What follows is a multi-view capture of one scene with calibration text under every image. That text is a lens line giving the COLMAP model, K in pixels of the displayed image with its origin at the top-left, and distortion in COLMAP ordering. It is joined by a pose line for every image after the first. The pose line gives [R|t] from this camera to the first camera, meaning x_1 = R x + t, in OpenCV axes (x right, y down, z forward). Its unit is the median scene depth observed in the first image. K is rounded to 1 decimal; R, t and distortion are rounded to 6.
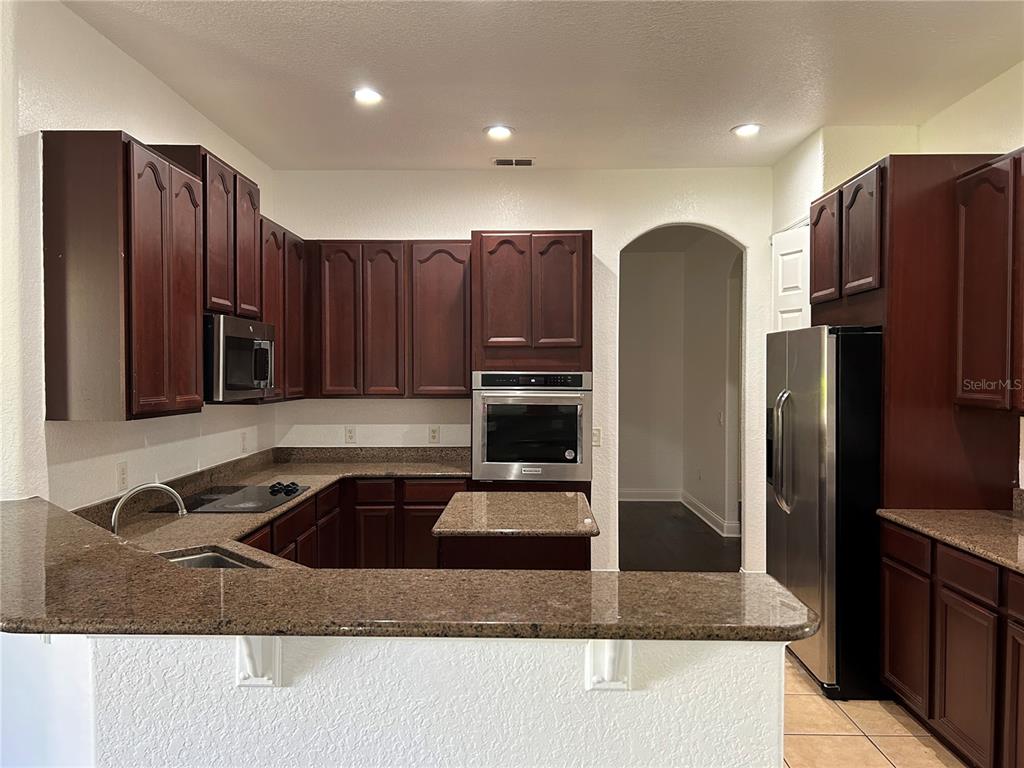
lens RADIAL K [[780.8, 0, 514.0], [0, 780.8, 386.7], [0, 0, 1]] dist [0.031337, -0.042177]
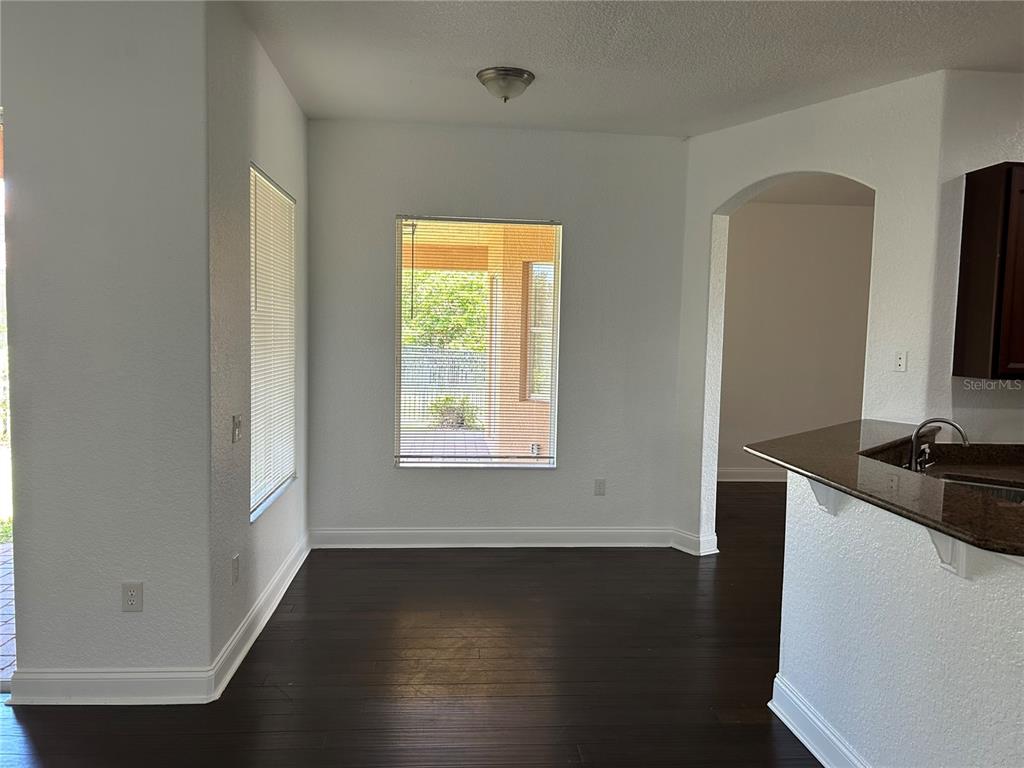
lens RADIAL K [[780.8, 0, 504.7], [0, 780.8, 382.1], [0, 0, 1]] dist [0.031337, -0.042177]
pose [[0.081282, 0.061245, -0.994808, 1.015870], [-0.046331, 0.997263, 0.057611, 0.012725], [0.995614, 0.041407, 0.083897, 0.075405]]
